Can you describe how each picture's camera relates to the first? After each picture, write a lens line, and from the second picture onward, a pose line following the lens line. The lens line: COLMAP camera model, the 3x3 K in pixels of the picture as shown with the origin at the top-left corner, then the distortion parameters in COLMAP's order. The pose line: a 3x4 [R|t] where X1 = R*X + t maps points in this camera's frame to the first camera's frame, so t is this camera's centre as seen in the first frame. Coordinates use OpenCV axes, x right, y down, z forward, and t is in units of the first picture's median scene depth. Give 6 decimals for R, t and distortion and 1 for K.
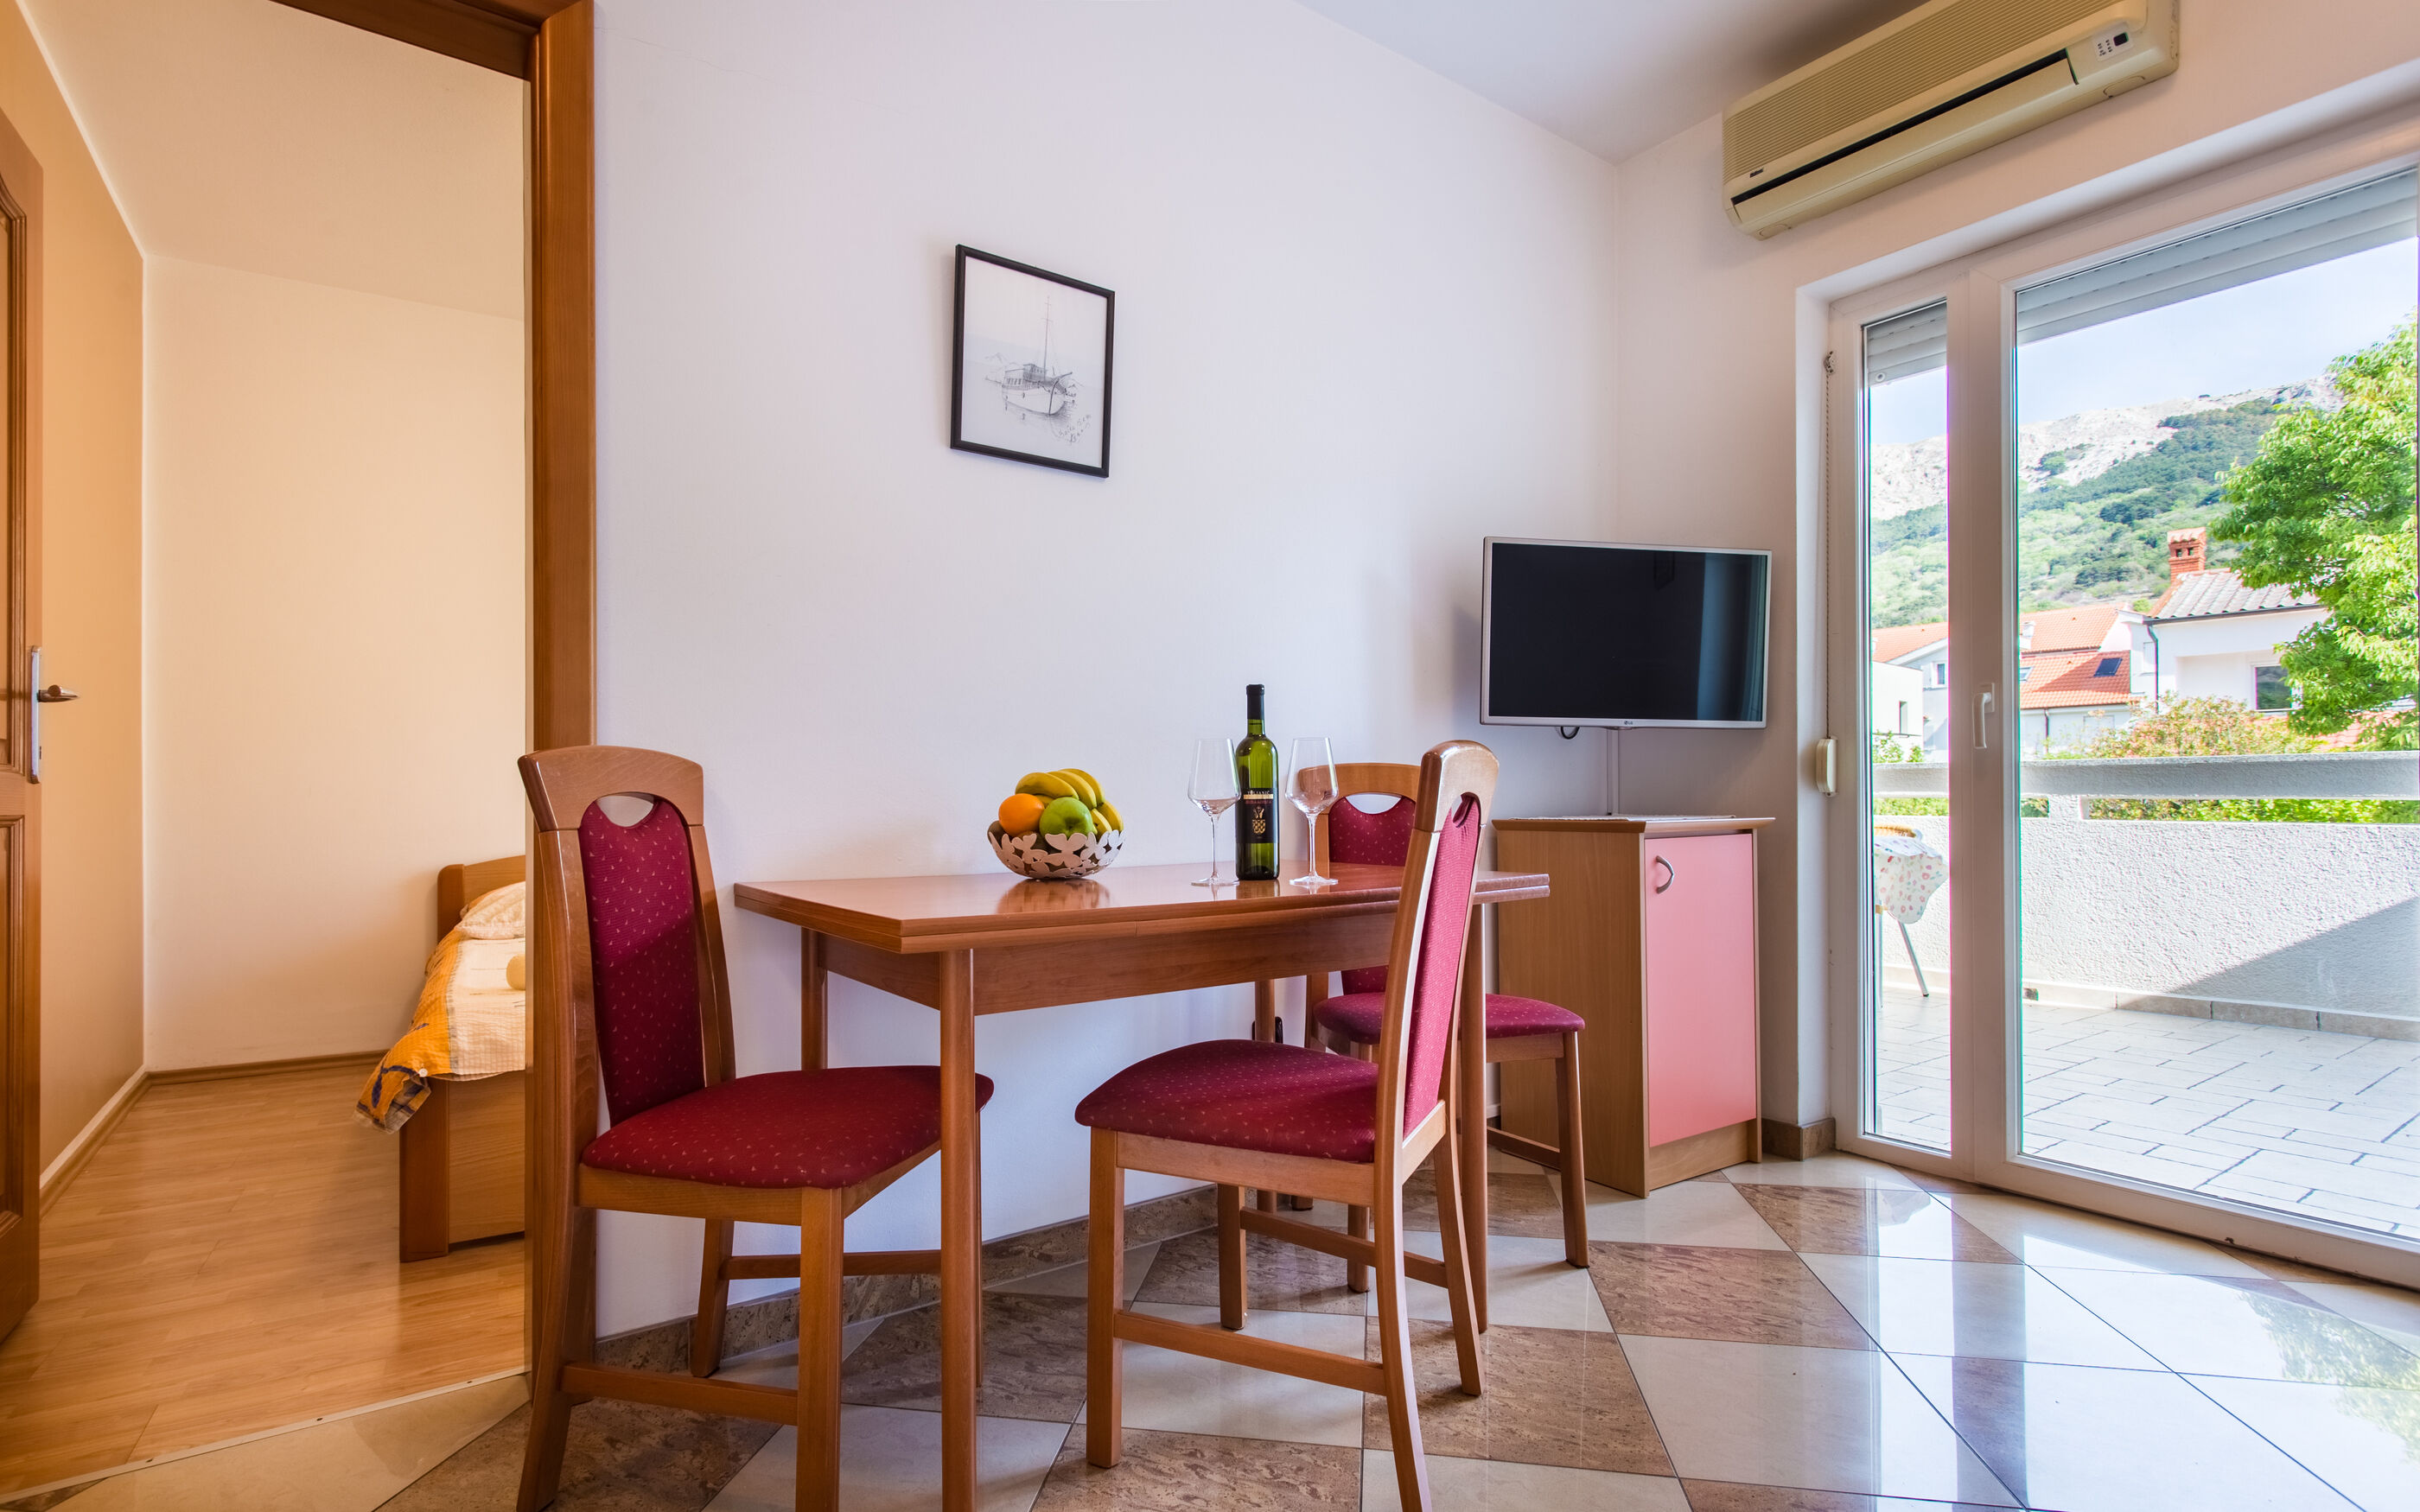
lens RADIAL K [[1159.0, 0, 1175.6], [0, 1159.0, 792.4], [0, 0, 1]] dist [0.001594, 0.001026]
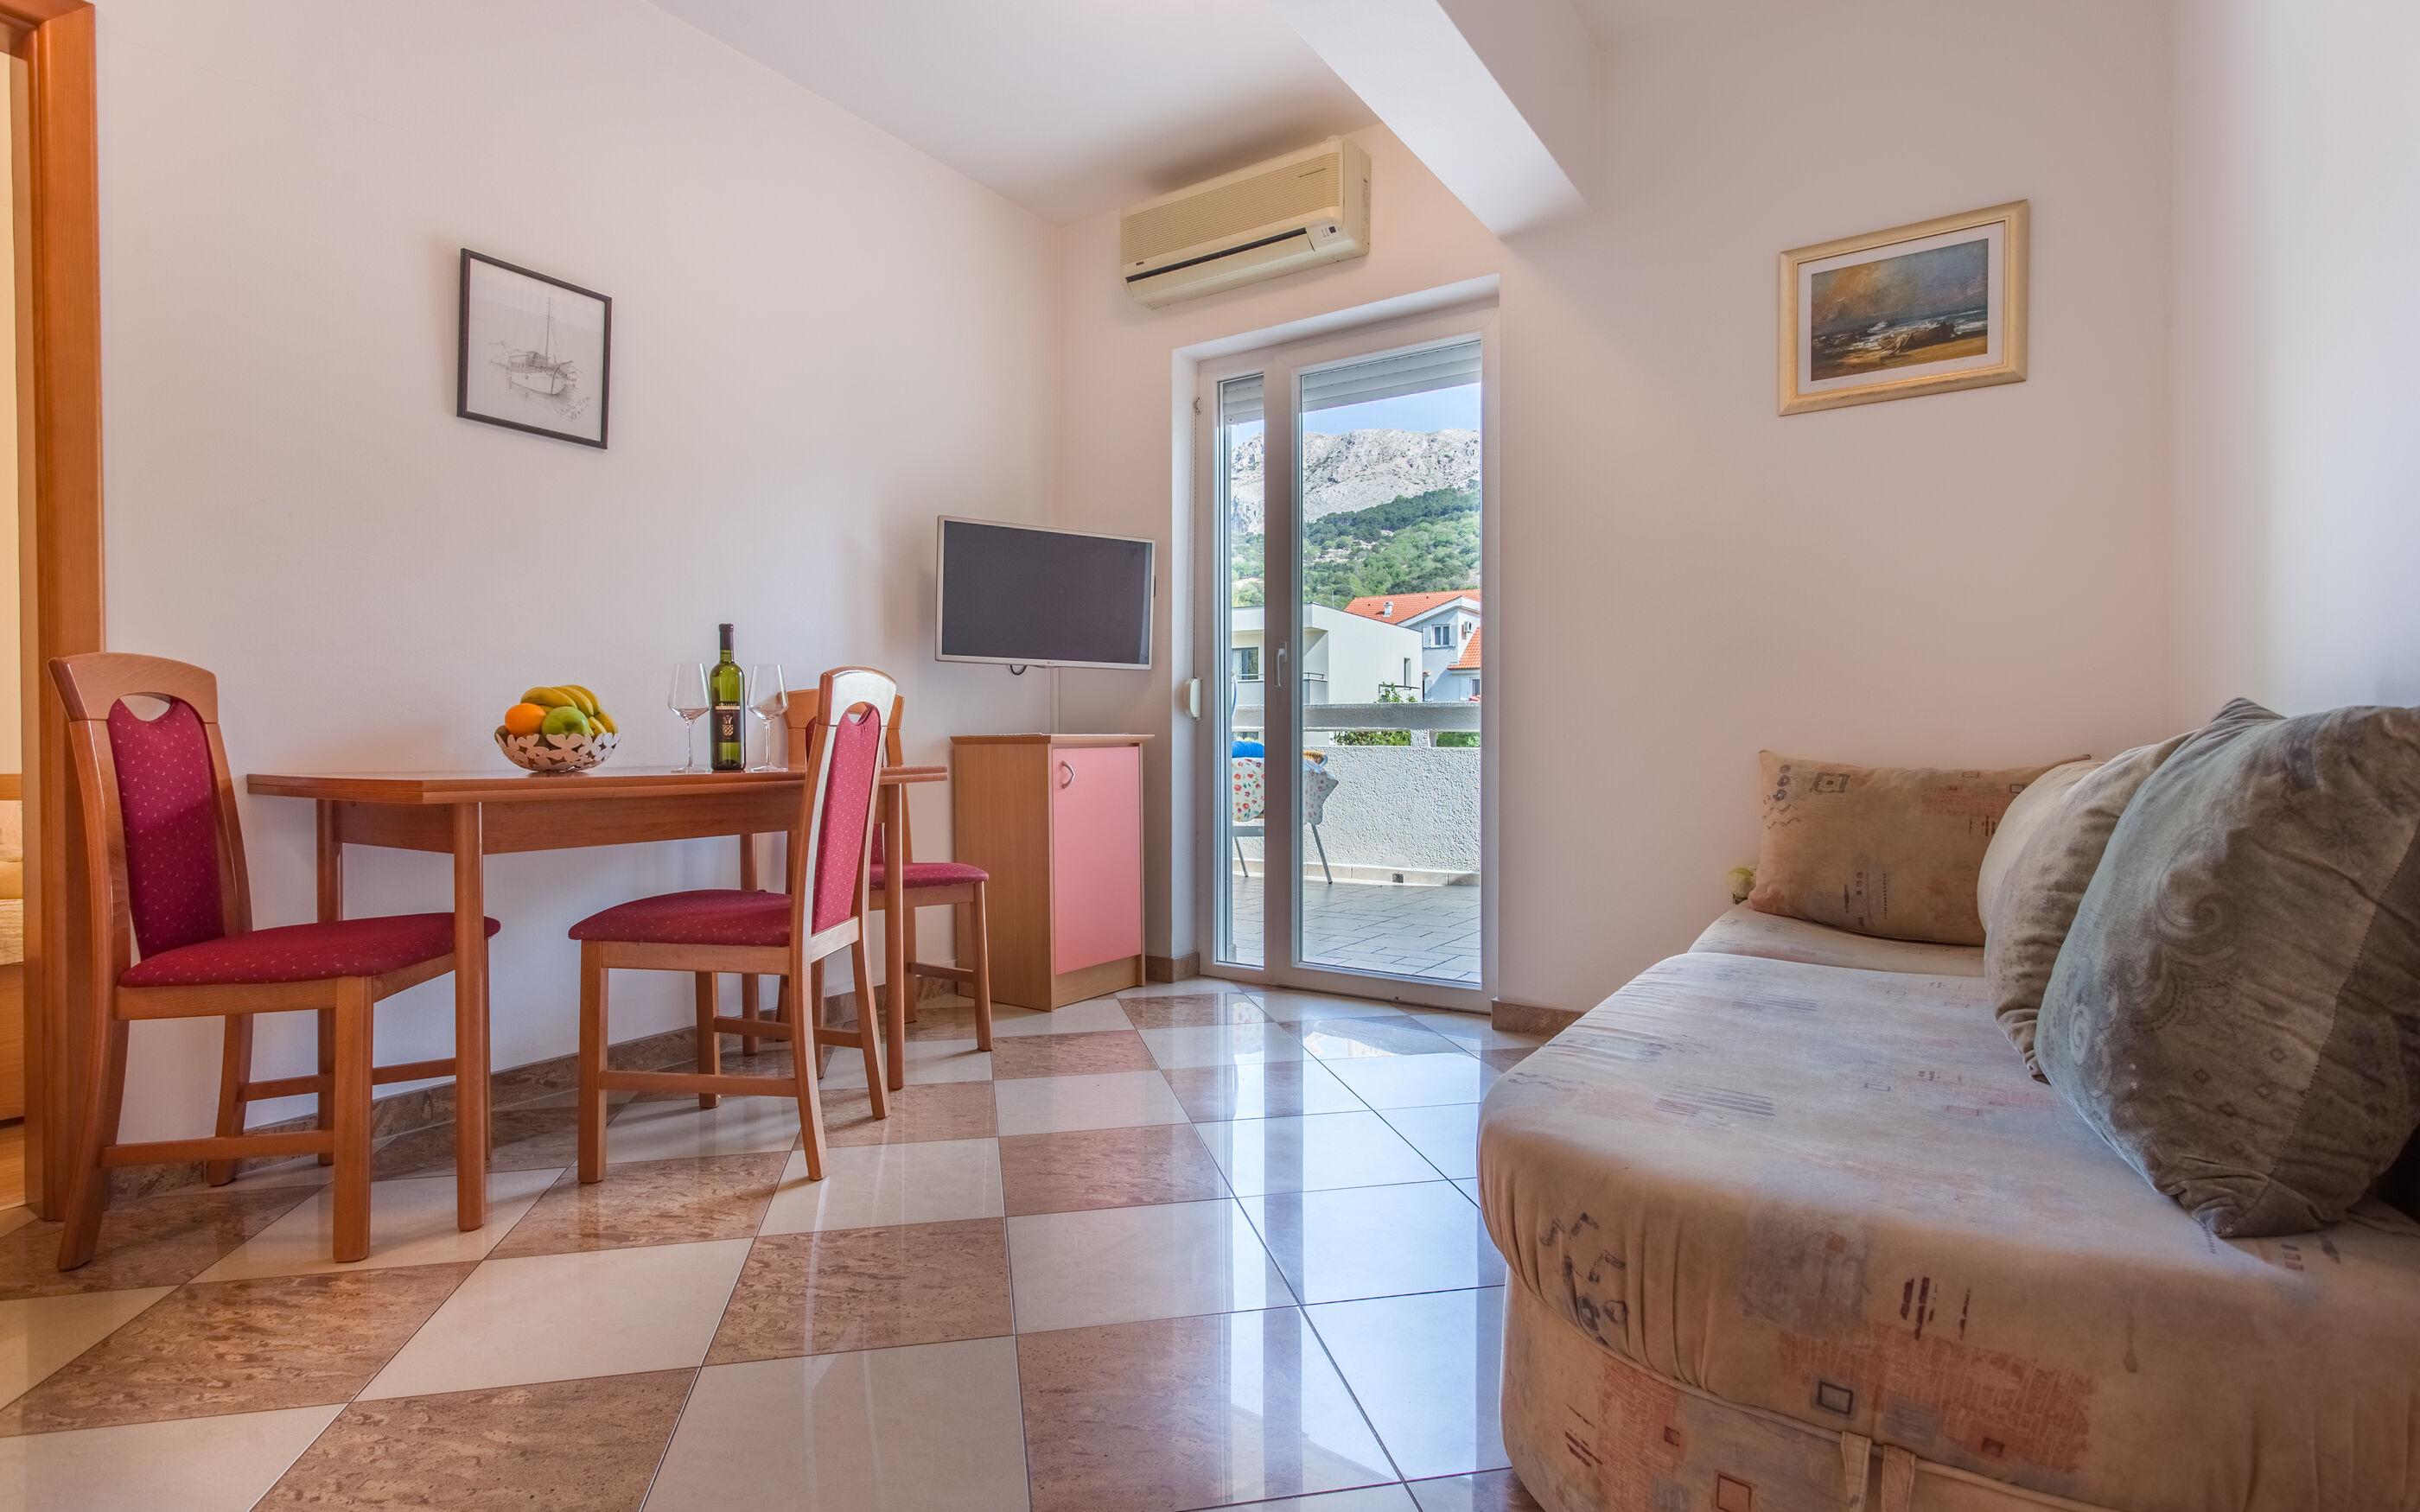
lens RADIAL K [[1177.6, 0, 1202.0], [0, 1177.6, 755.8], [0, 0, 1]] dist [0.005275, 0.000953]
pose [[0.930049, -0.001456, 0.367432, 0.073398], [-0.004548, 0.999870, 0.015472, 0.032469], [-0.367407, -0.016061, 0.929922, -0.426791]]
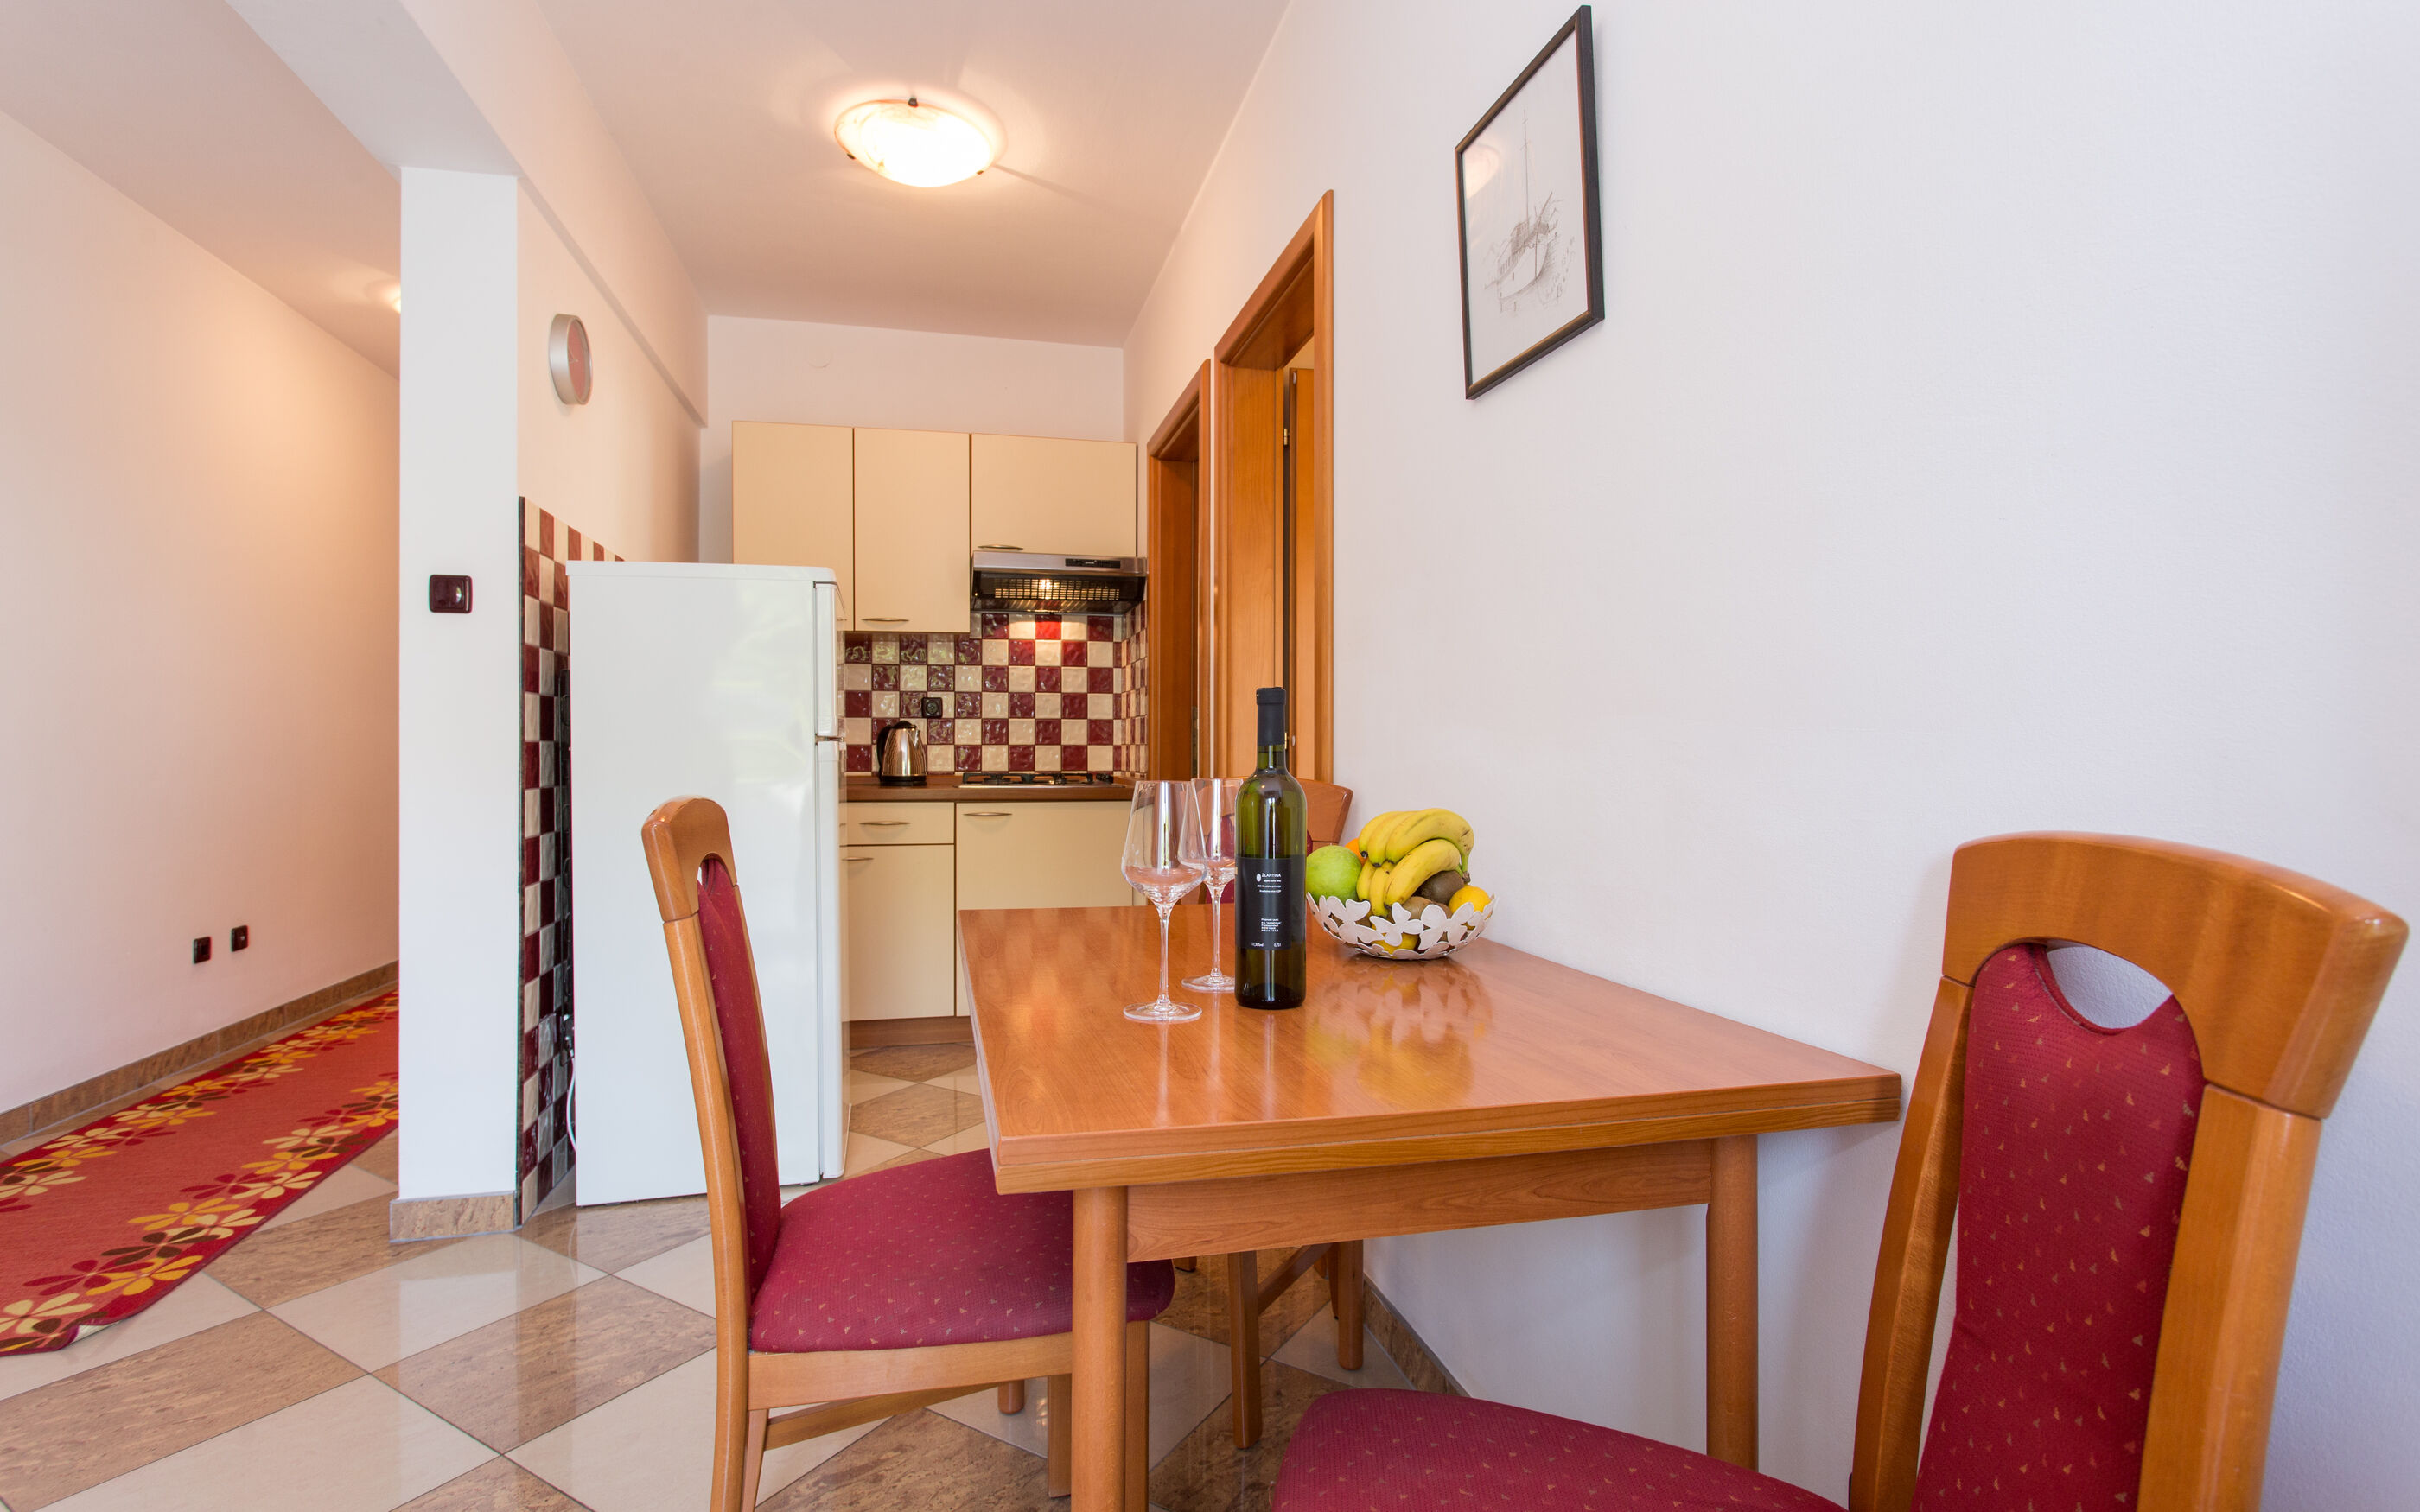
lens RADIAL K [[1149.8, 0, 1201.2], [0, 1149.8, 754.2], [0, 0, 1]] dist [0.002256, 0.000841]
pose [[-0.368068, 0.006989, -0.929773, 0.608353], [0.001003, 0.999974, 0.007120, -0.057871], [0.929798, 0.001688, -0.368065, 1.109369]]
